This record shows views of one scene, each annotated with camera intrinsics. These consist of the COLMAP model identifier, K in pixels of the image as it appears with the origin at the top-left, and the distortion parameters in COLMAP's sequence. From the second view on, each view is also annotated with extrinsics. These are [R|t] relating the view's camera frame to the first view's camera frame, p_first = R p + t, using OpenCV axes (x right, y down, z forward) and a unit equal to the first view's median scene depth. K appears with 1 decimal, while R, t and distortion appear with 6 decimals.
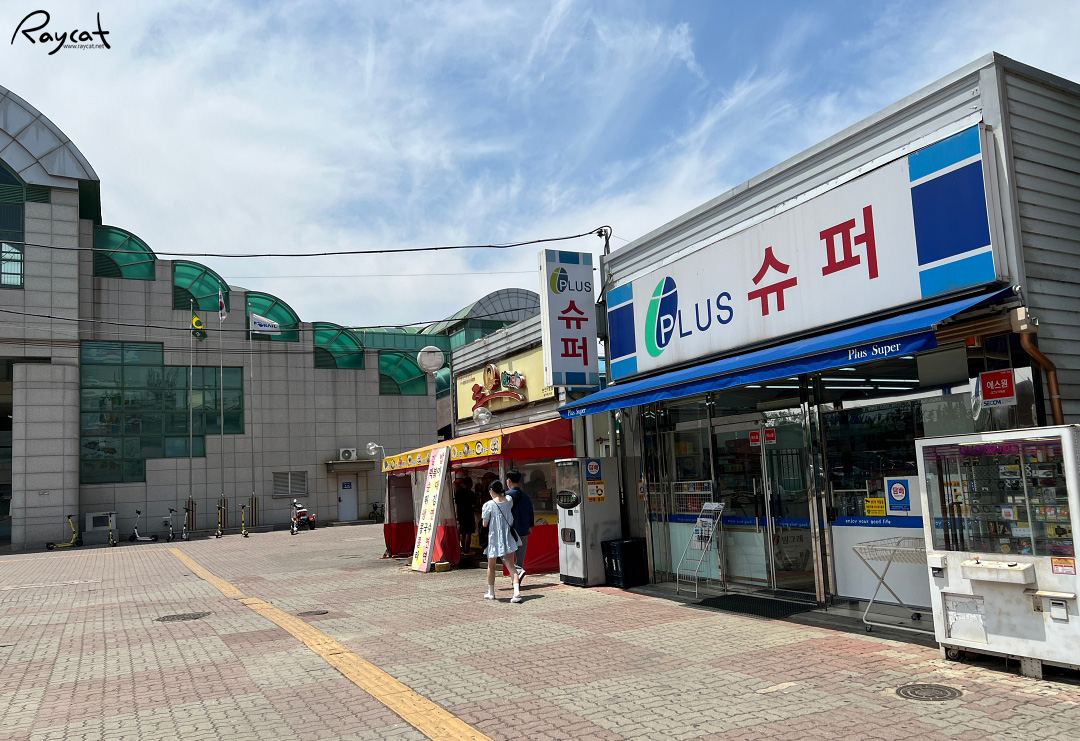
lens RADIAL K [[815.6, 0, 563.3], [0, 815.6, 404.5], [0, 0, 1]] dist [-0.000953, -0.013482]
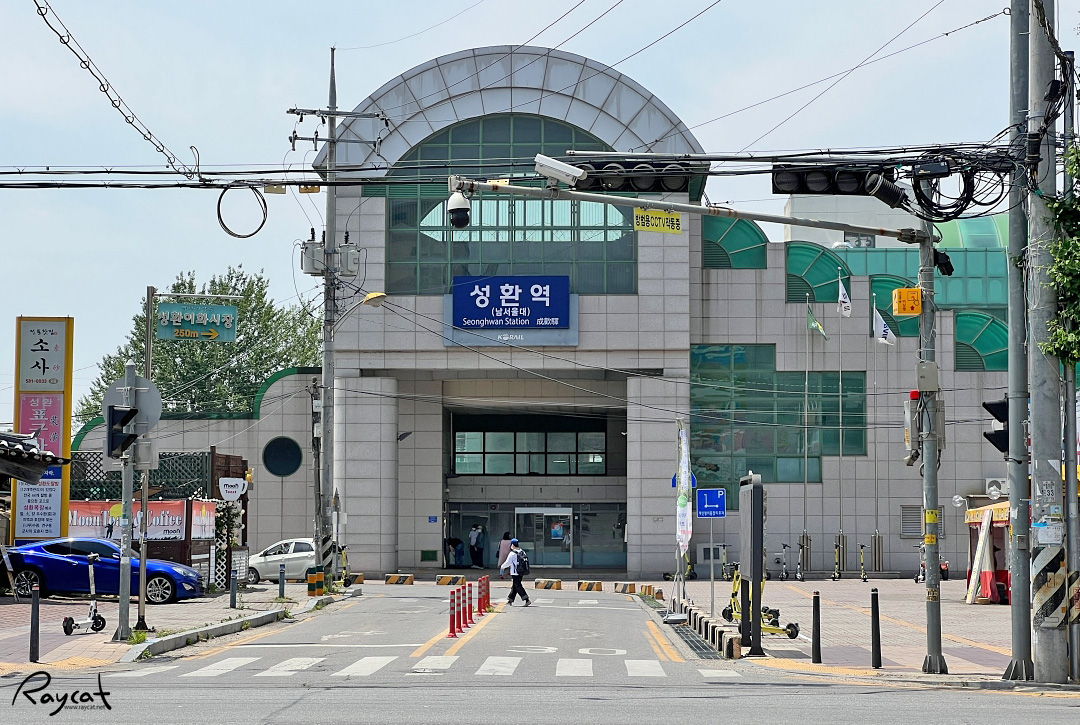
lens RADIAL K [[2461.0, 0, 541.0], [0, 2461.0, 362.8], [0, 0, 1]] dist [-0.067909, 0.000000]
pose [[0.861427, 0.022624, -0.507378, 0.601314], [-0.000724, 0.999061, 0.043319, -0.173150], [0.507881, -0.036949, 0.860634, -1.337973]]
